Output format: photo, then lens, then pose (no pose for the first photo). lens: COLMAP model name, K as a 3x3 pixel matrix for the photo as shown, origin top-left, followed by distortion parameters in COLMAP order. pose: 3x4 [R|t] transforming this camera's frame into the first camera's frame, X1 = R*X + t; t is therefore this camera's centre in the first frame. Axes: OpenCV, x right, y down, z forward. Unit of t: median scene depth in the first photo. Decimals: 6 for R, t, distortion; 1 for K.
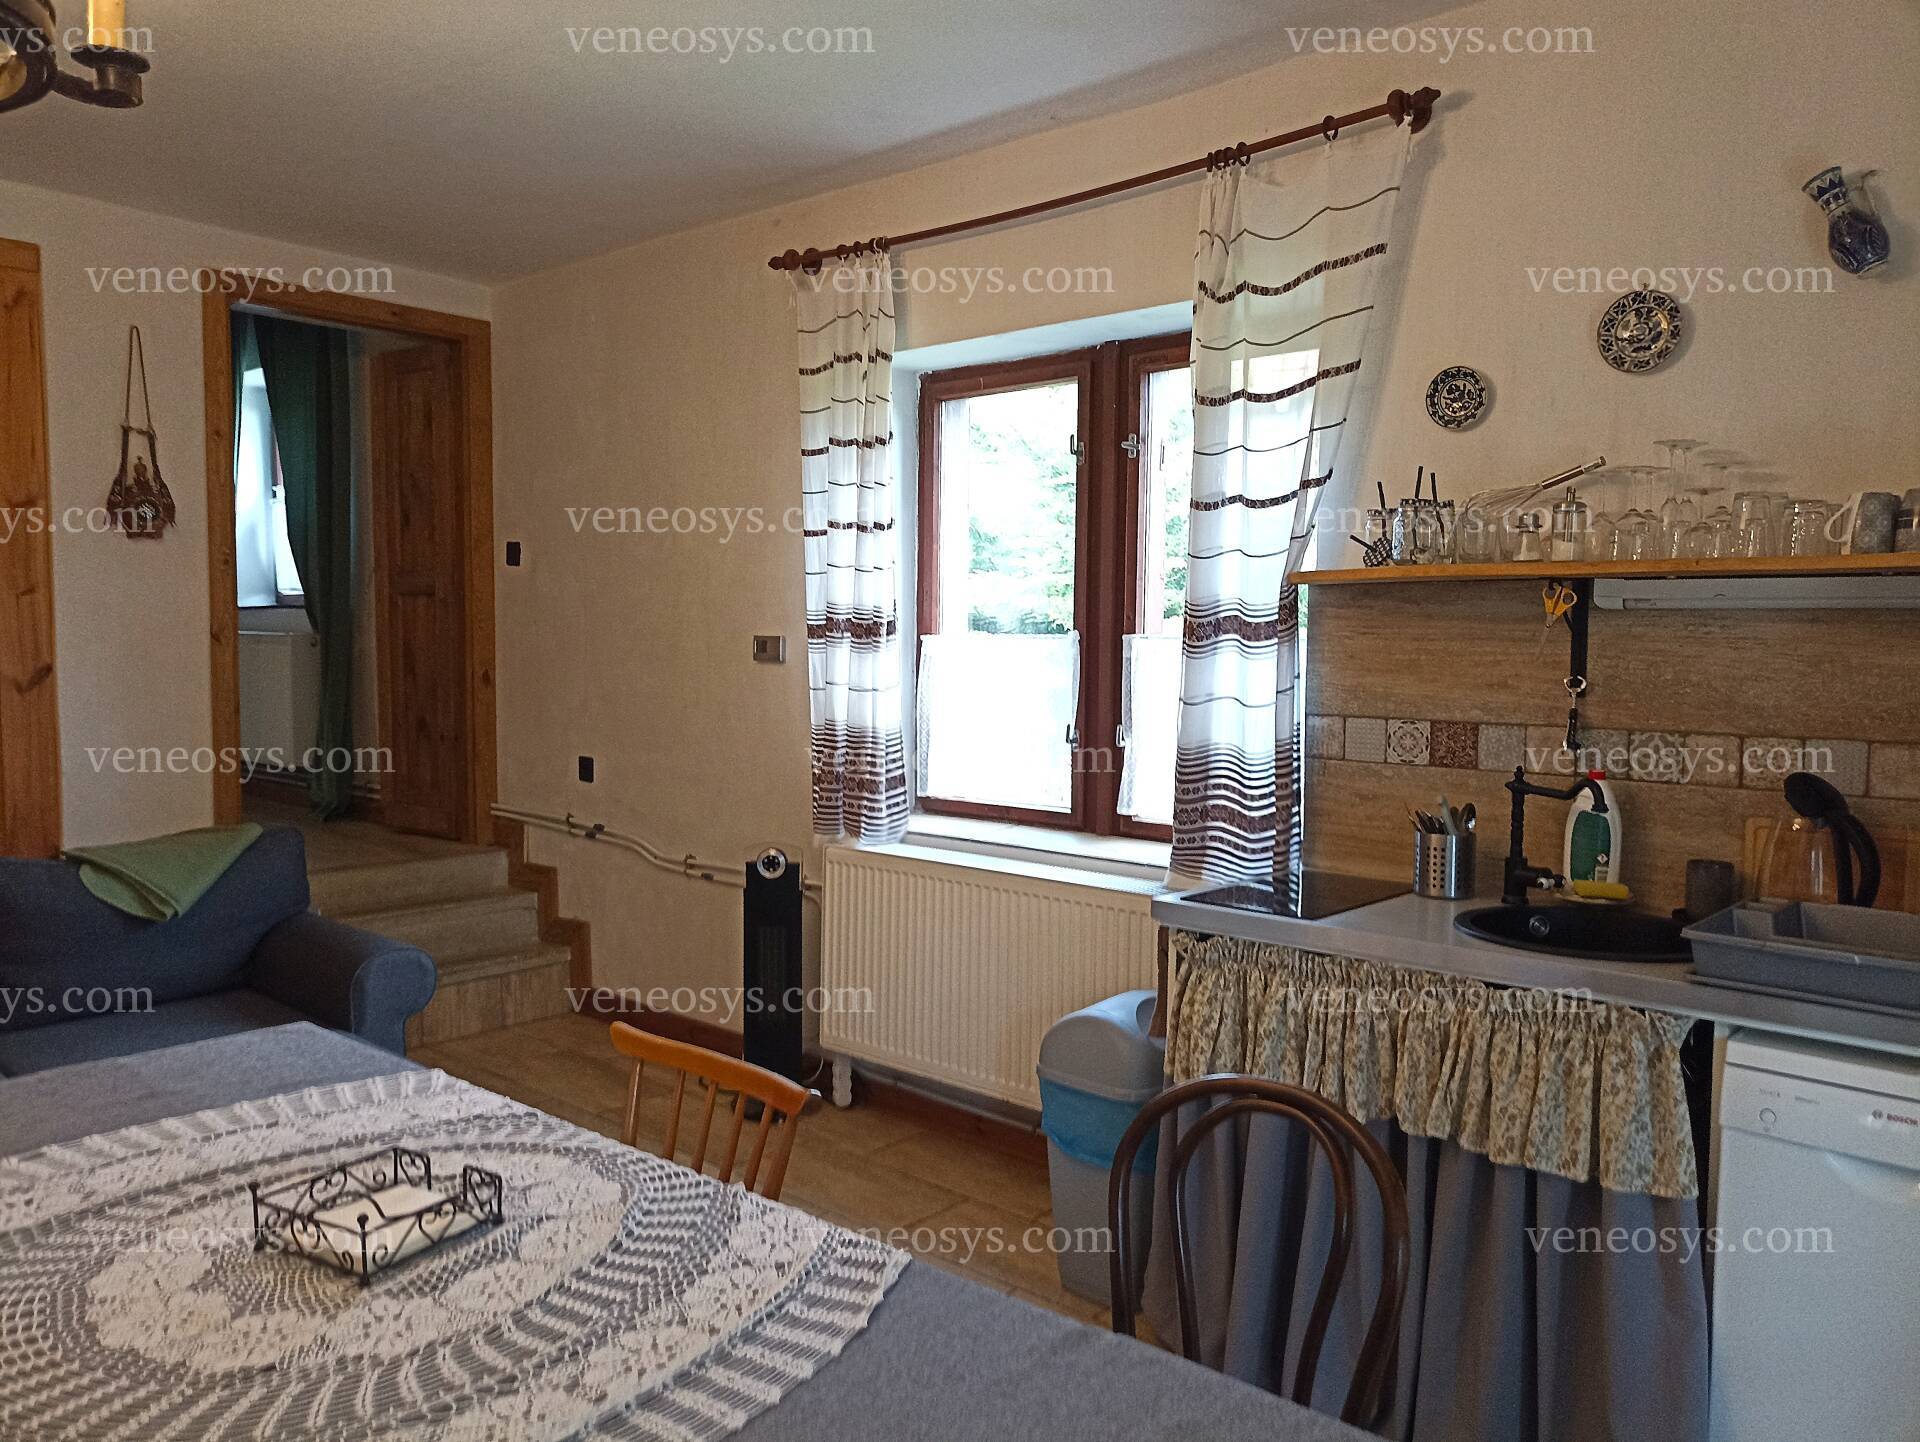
lens RADIAL K [[1410.5, 0, 960.0], [0, 1410.5, 721.0], [0, 0, 1]] dist [0.019881, -0.002253]
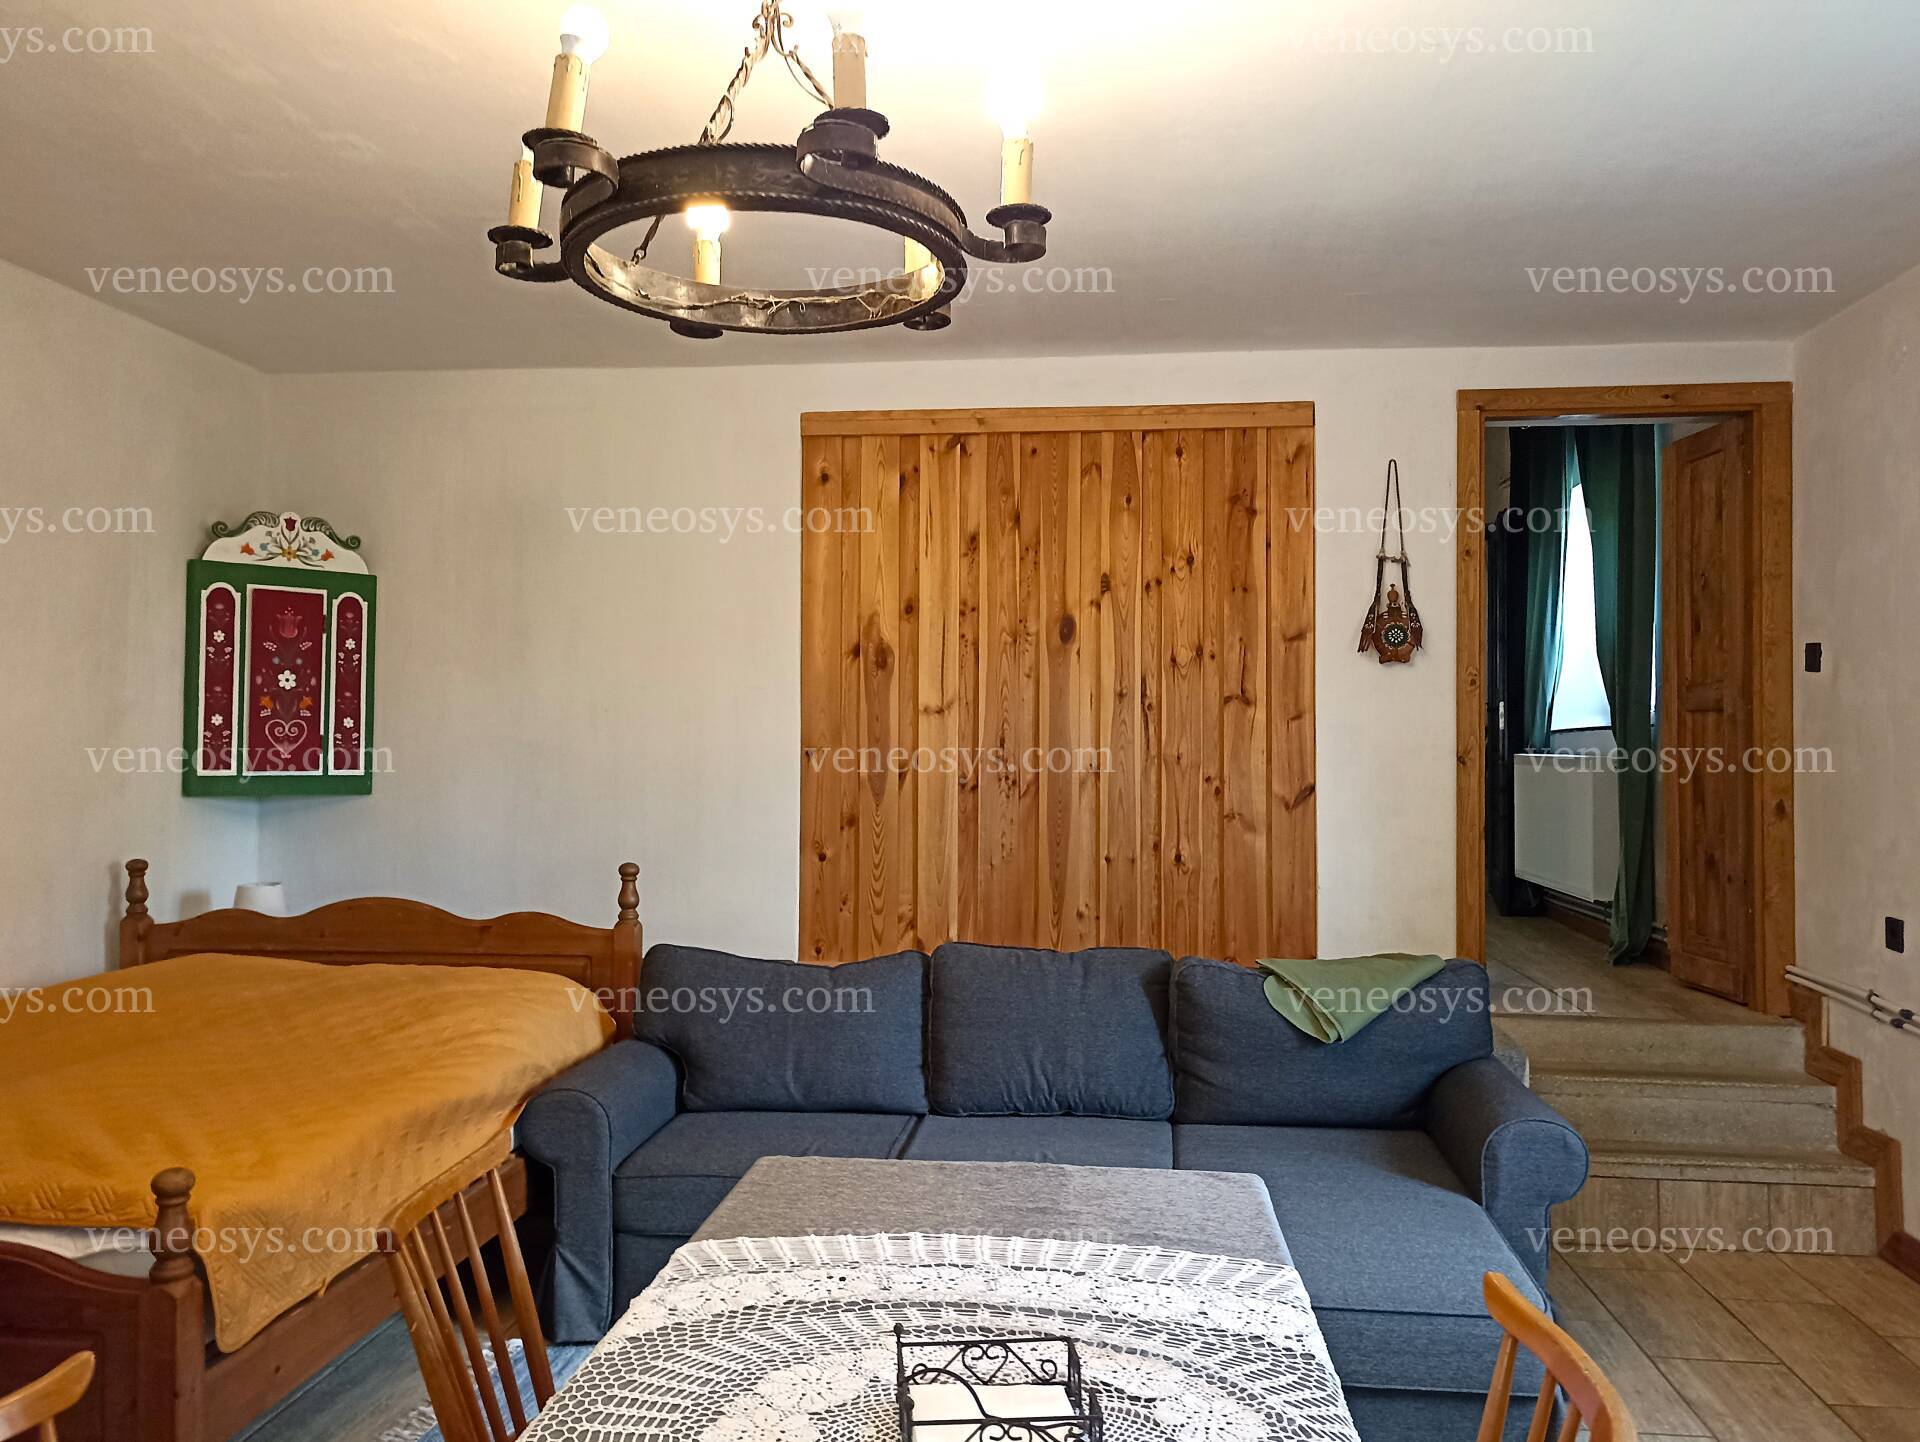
lens RADIAL K [[1465.2, 0, 960.0], [0, 1465.2, 721.0], [0, 0, 1]] dist [0.023403, -0.000136]
pose [[0.576323, -0.020265, -0.816971, 0.108974], [-0.051631, 0.996792, -0.061148, -0.006146], [0.815589, 0.077422, 0.573428, 0.142848]]
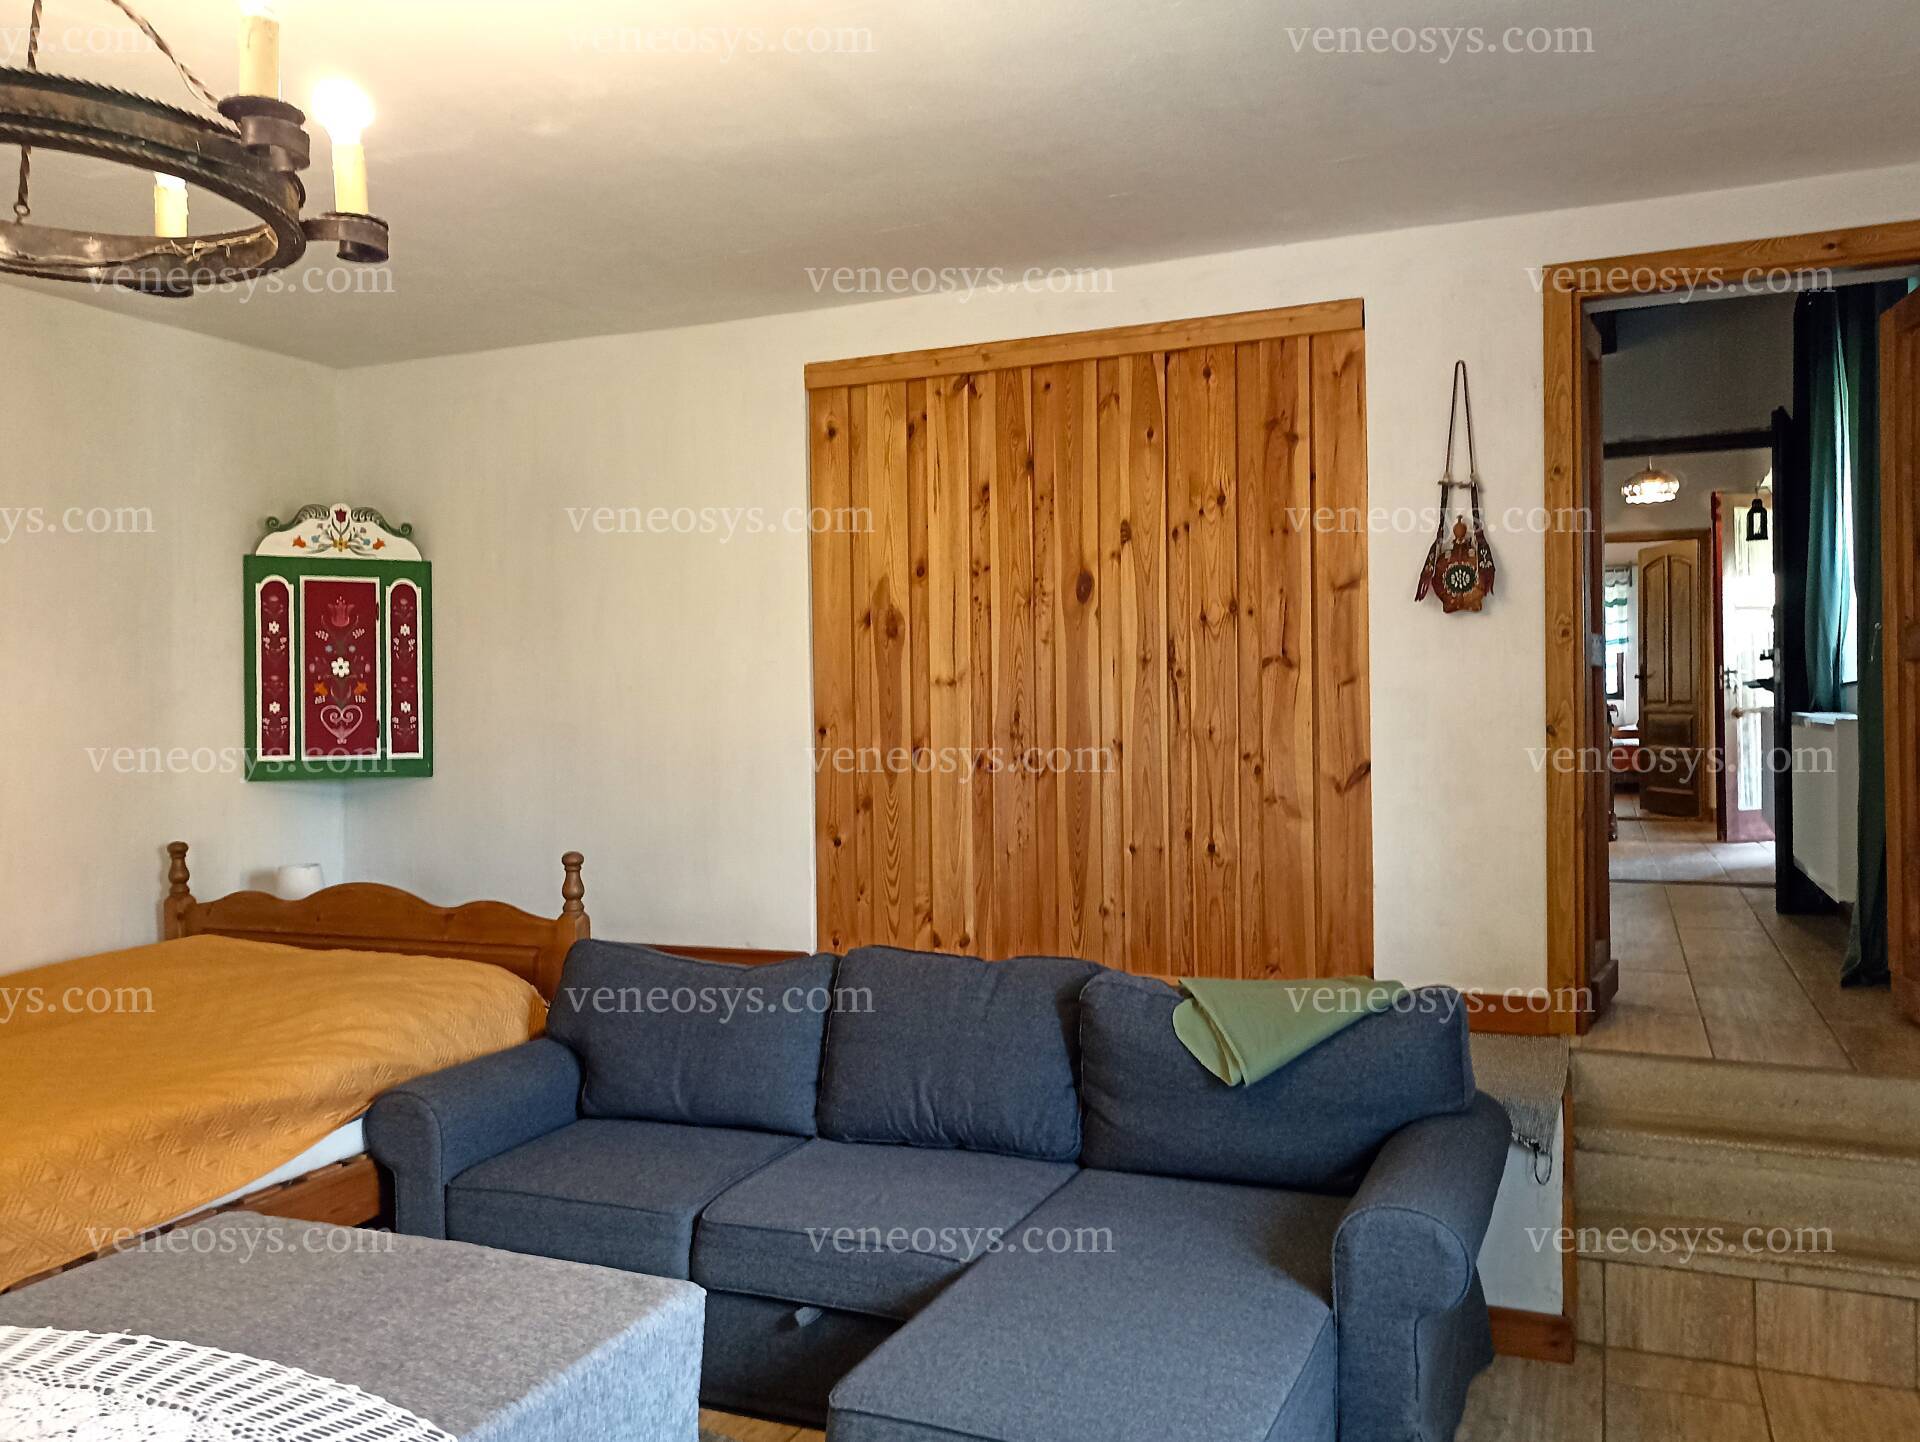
lens RADIAL K [[1489.1, 0, 960.0], [0, 1489.1, 721.0], [0, 0, 1]] dist [0.018712, -0.003474]
pose [[0.313349, -0.003015, -0.949633, 0.164171], [-0.043723, 0.998889, -0.017598, -0.037064], [0.948631, 0.047036, 0.312868, 0.453857]]
